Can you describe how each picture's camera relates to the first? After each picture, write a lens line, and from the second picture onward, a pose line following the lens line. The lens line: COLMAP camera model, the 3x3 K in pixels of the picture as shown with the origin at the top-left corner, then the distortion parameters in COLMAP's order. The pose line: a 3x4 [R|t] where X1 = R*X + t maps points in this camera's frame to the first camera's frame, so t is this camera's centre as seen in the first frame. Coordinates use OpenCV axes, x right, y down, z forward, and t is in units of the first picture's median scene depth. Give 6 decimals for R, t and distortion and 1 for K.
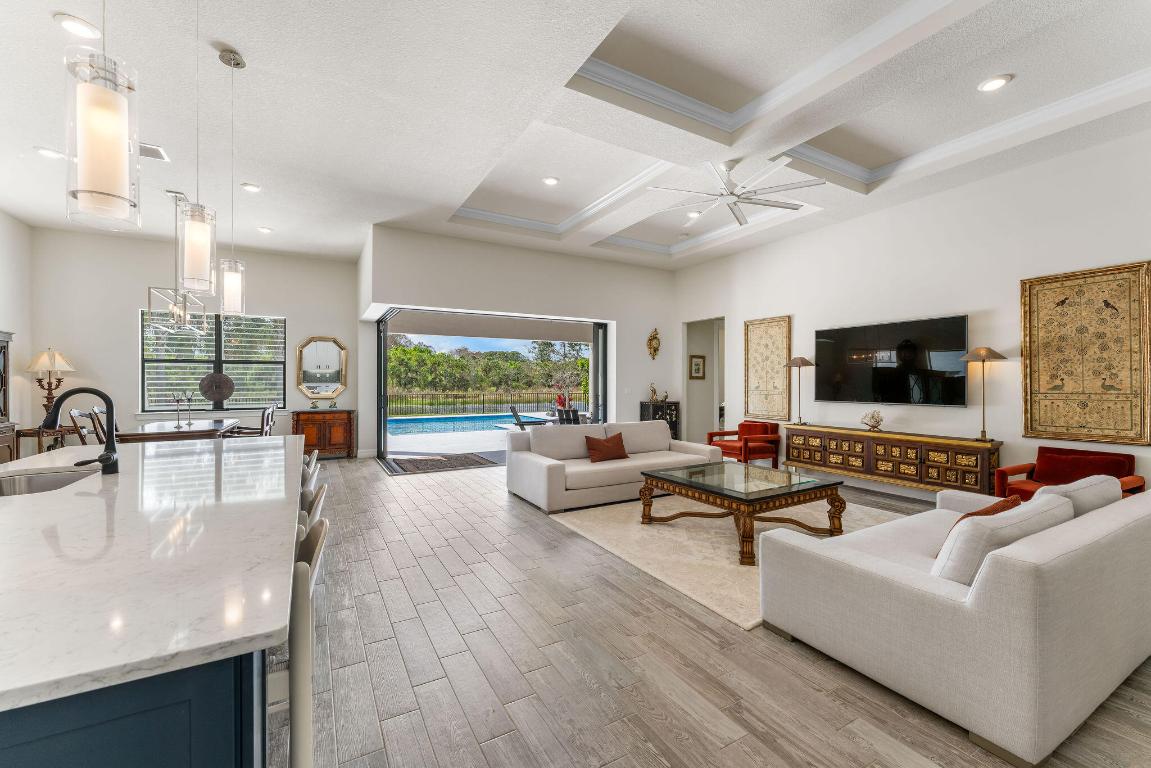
lens RADIAL K [[466.7, 0, 575.6], [0, 466.7, 381.3], [0, 0, 1]] dist [0.000987, -0.000039]
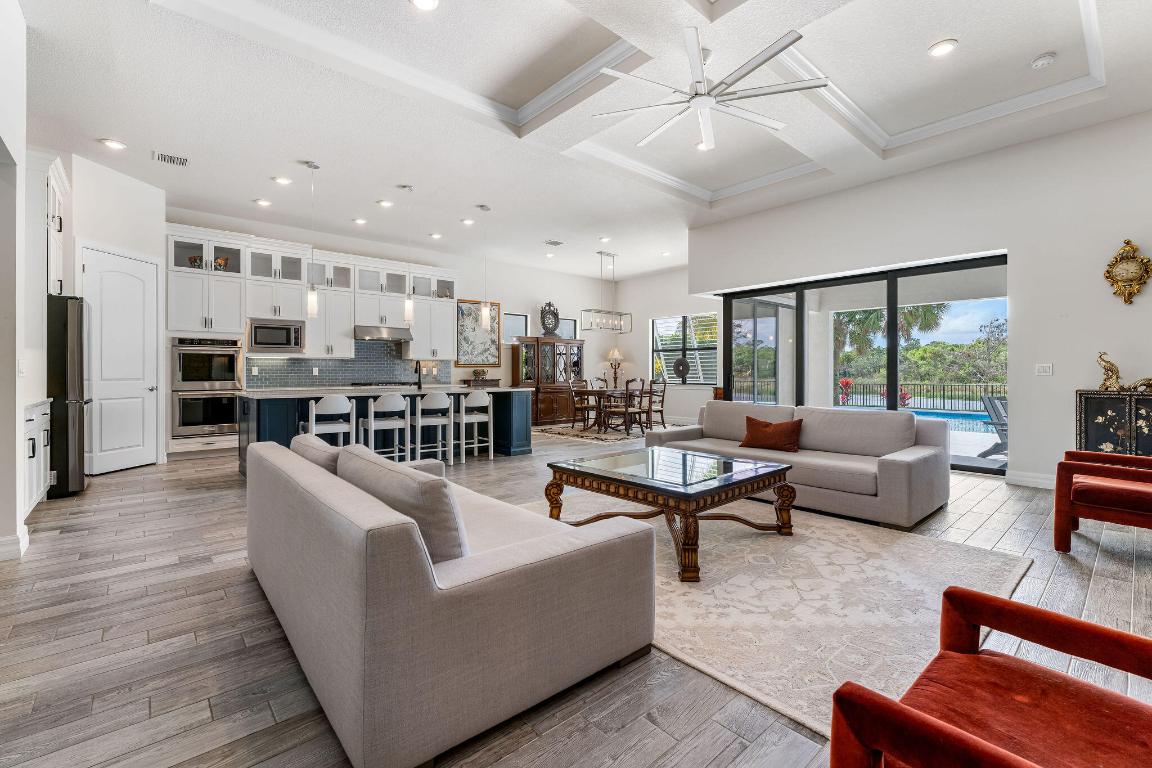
lens RADIAL K [[498.3, 0, 576.5], [0, 498.3, 372.2], [0, 0, 1]] dist [0.000086, -0.000049]
pose [[0.198502, -0.001161, -0.980100, 0.778364], [0.001121, 0.999999, -0.000958, 0.032384], [0.980100, -0.000909, 0.198503, 0.467294]]
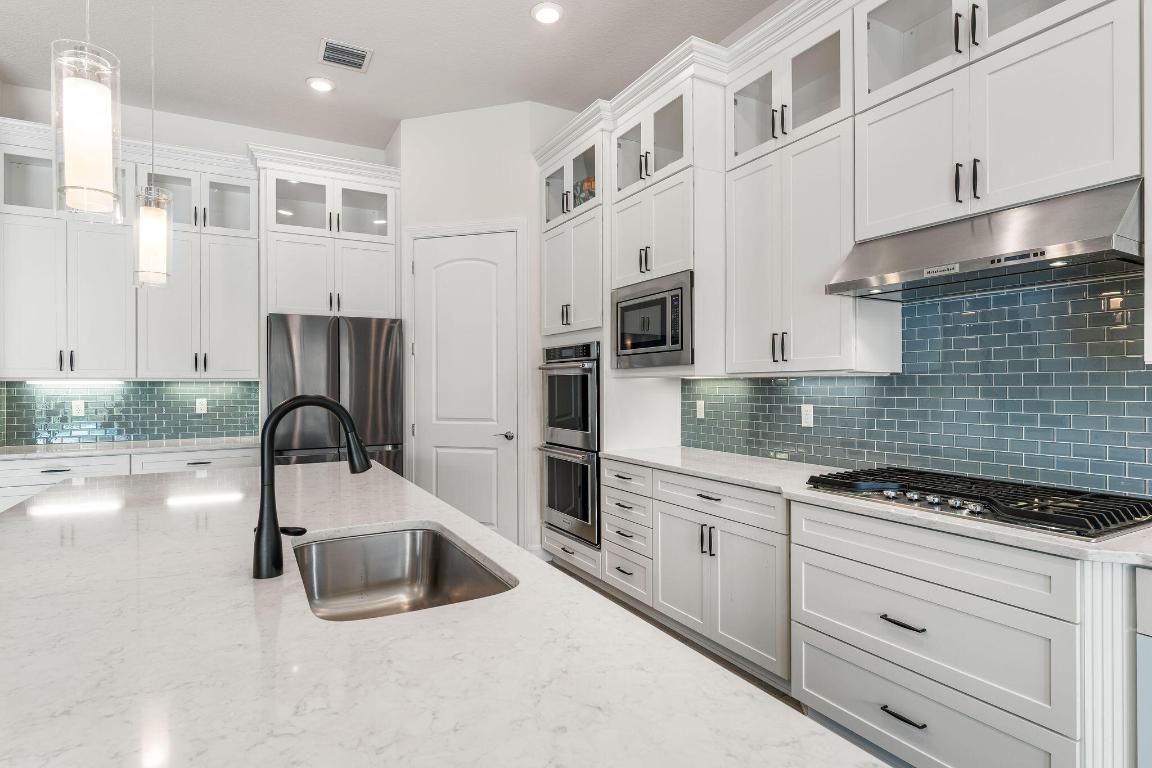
lens RADIAL K [[601.2, 0, 576.0], [0, 601.2, 384.0], [0, 0, 1]] dist [-0.001945, -0.000222]
pose [[-0.999850, 0.003877, 0.016888, -0.462517], [0.003860, 0.999992, -0.001011, 0.000995], [-0.016891, -0.000946, -0.999857, 0.565090]]
